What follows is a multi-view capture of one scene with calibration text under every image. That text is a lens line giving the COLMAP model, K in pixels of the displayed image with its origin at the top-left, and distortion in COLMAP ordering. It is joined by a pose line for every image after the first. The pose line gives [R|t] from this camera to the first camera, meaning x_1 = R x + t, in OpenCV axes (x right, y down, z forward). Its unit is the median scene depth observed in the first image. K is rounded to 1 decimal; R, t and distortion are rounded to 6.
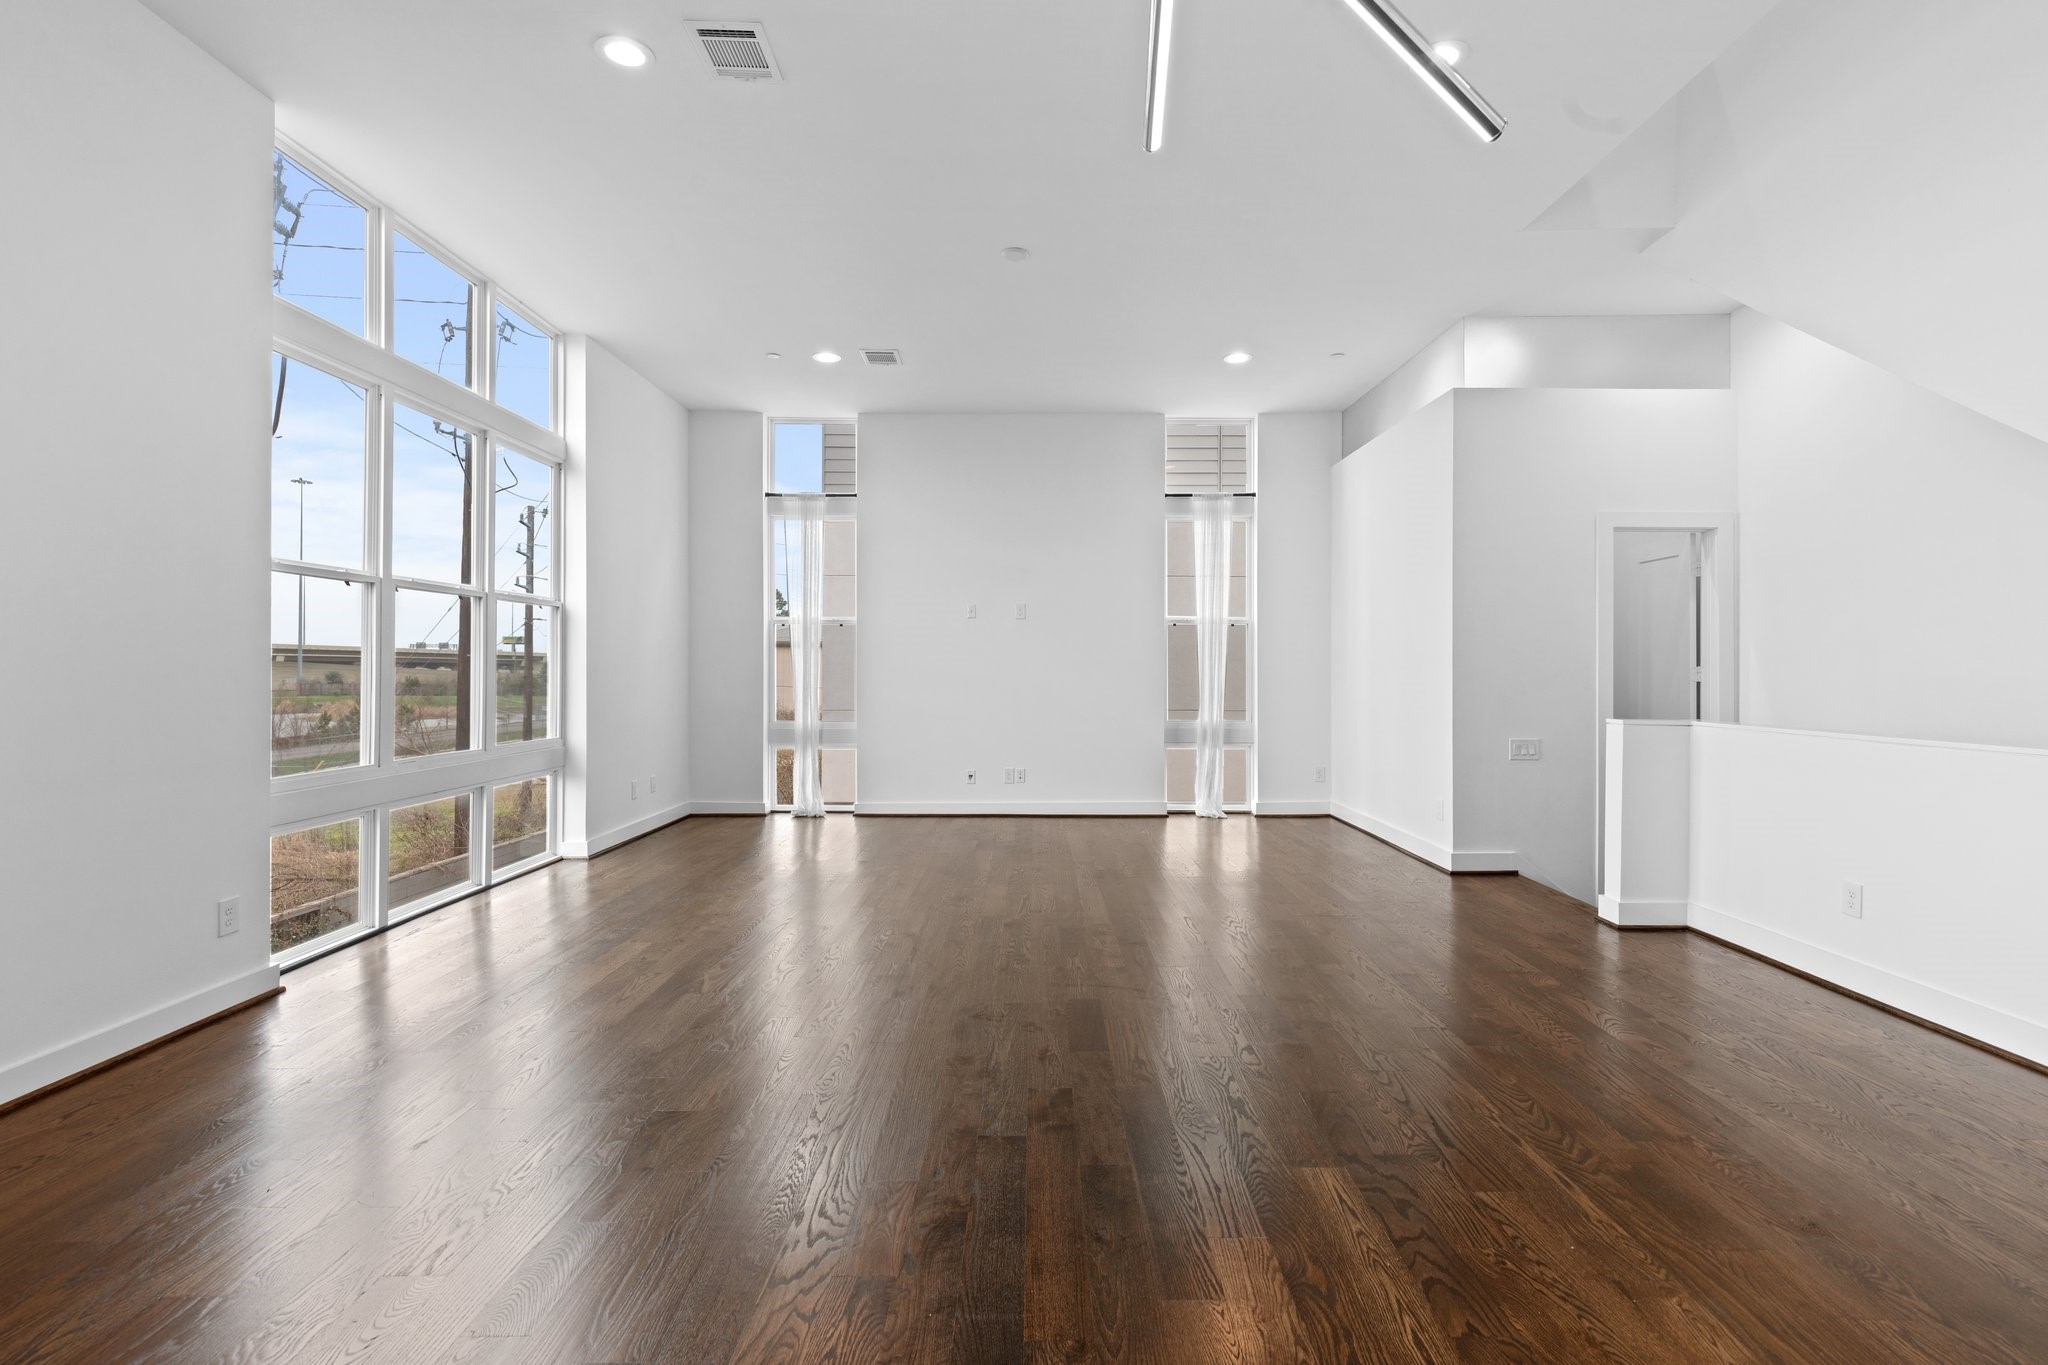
lens RADIAL K [[940.8, 0, 1026.3], [0, 940.8, 657.0], [0, 0, 1]] dist [0.002465, 0.000368]
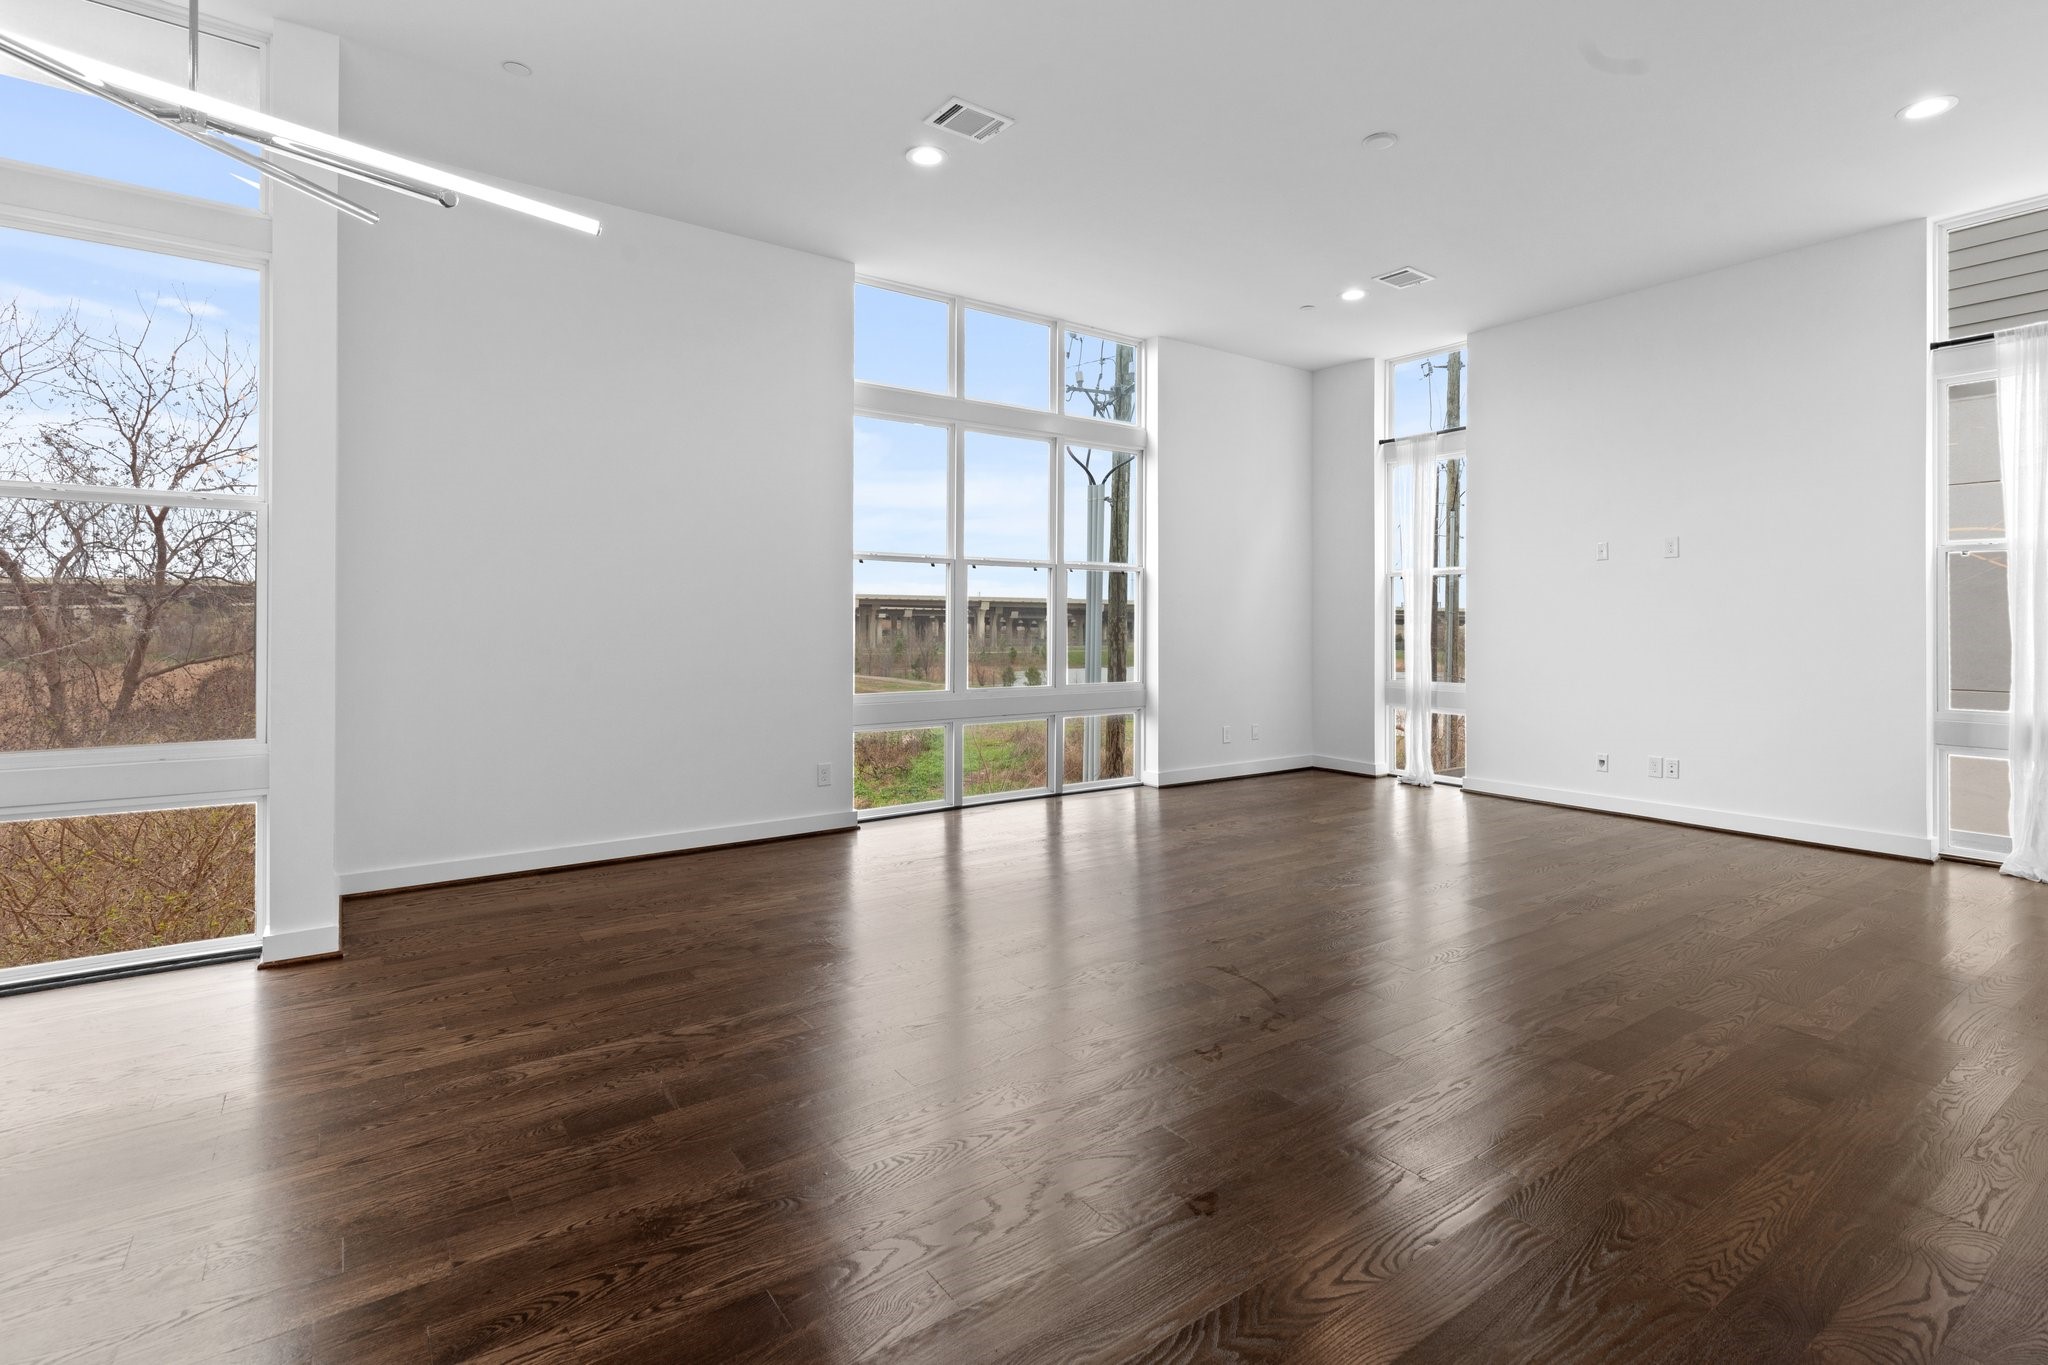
lens RADIAL K [[961.3, 0, 1030.2], [0, 961.3, 631.0], [0, 0, 1]] dist [0.000137, -0.000242]
pose [[0.583212, 0.006610, -0.812293, 0.399449], [0.006503, 0.999897, 0.012806, 0.004828], [0.812294, -0.012751, 0.583109, 0.183167]]
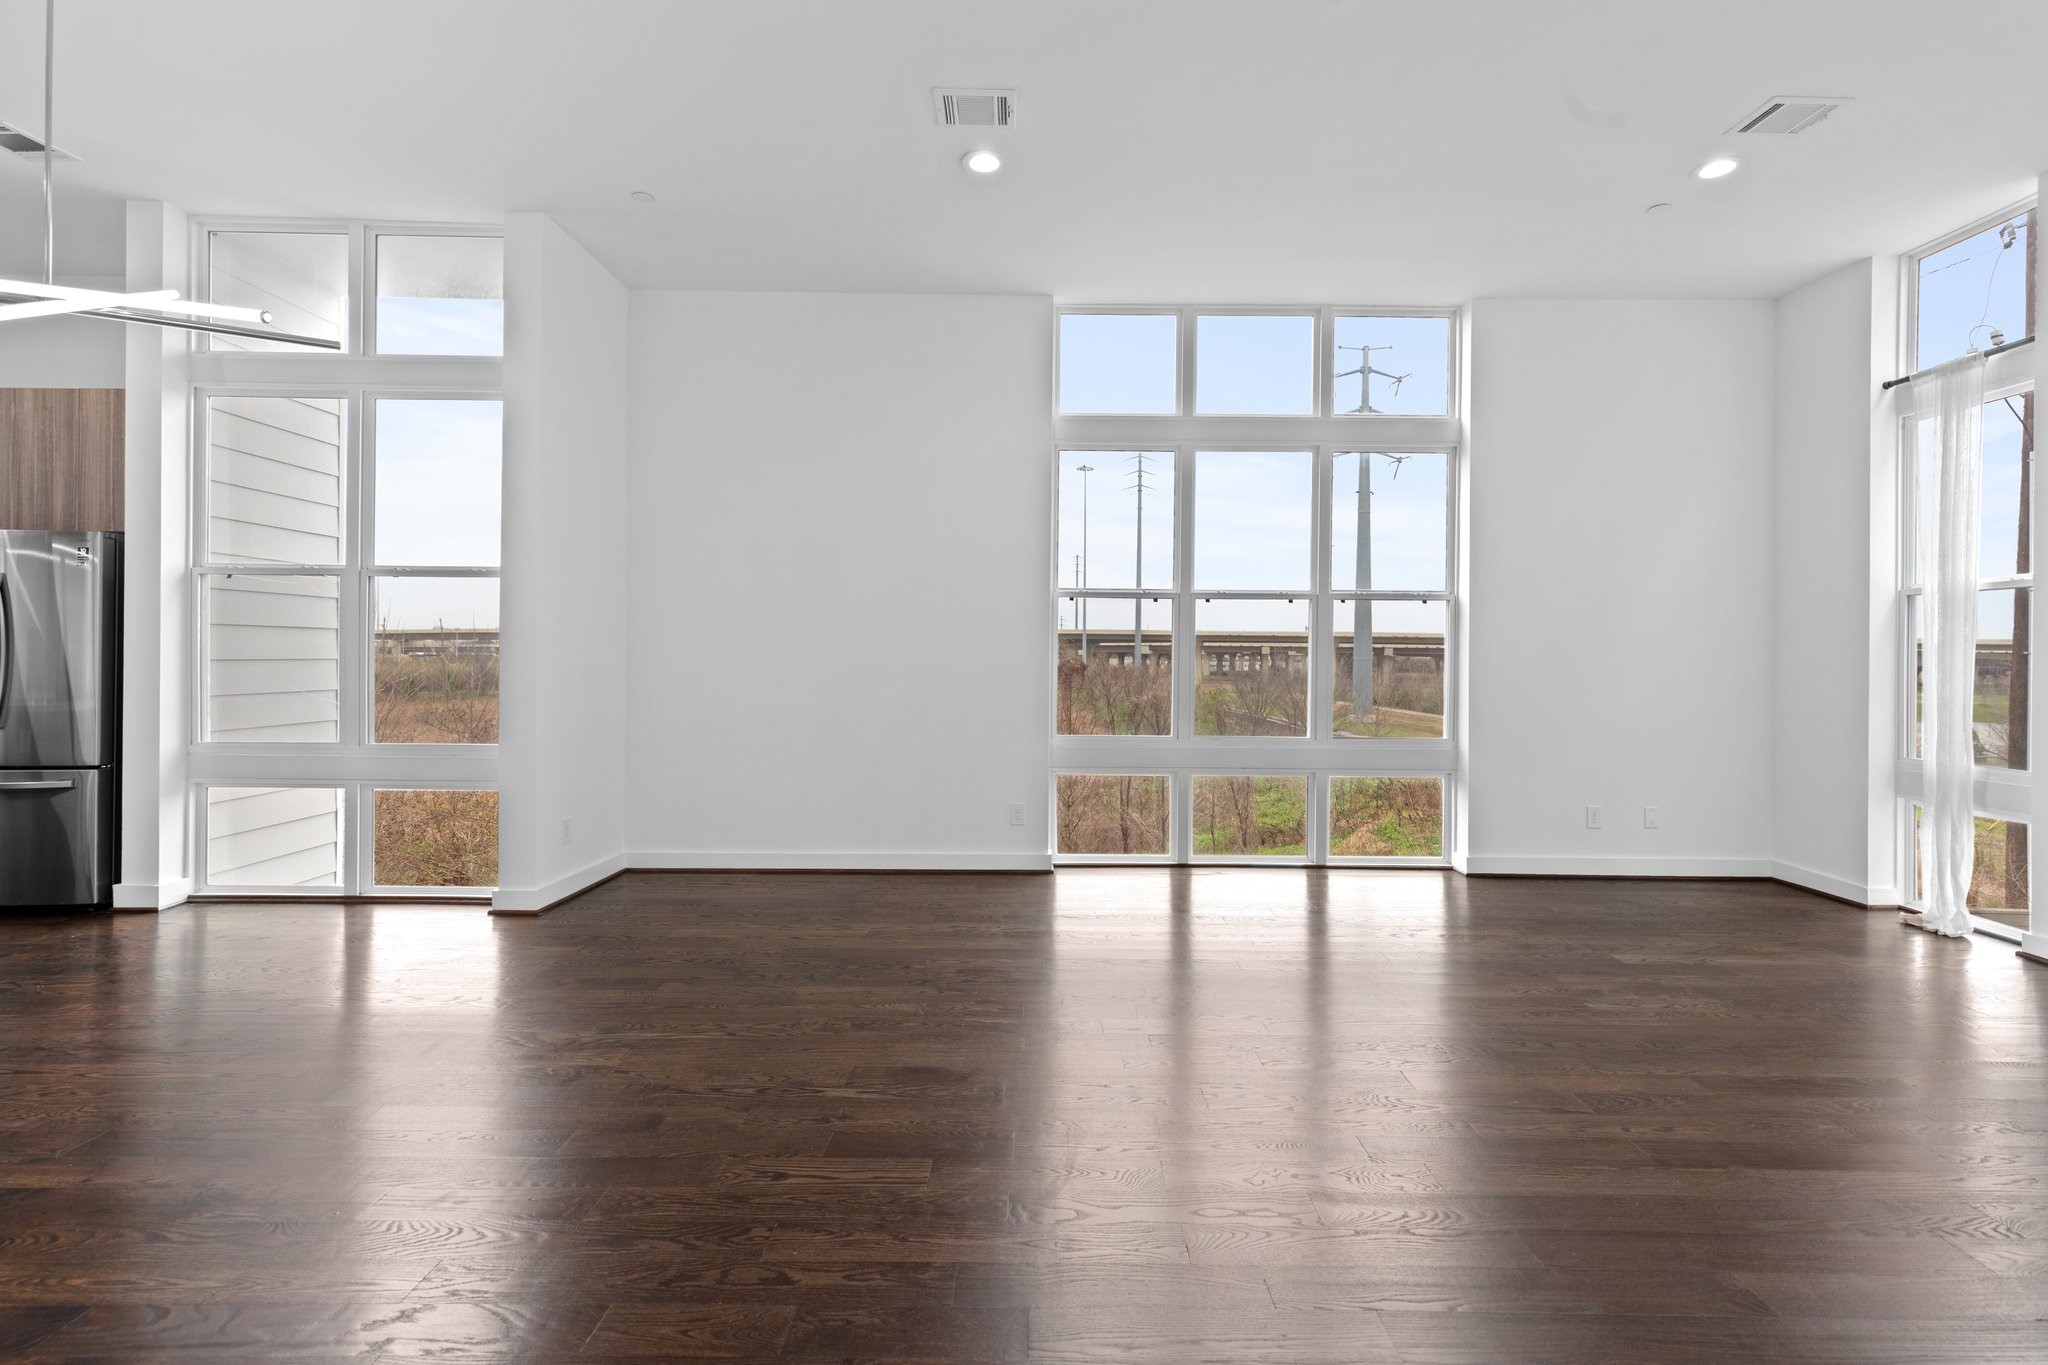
lens RADIAL K [[910.6, 0, 1020.6], [0, 910.6, 657.2], [0, 0, 1]] dist [0.003391, 0.000697]
pose [[0.005391, -0.003780, -0.999978, 0.405517], [0.001176, 0.999992, -0.003774, 0.006801], [0.999985, -0.001156, 0.005396, 0.562789]]
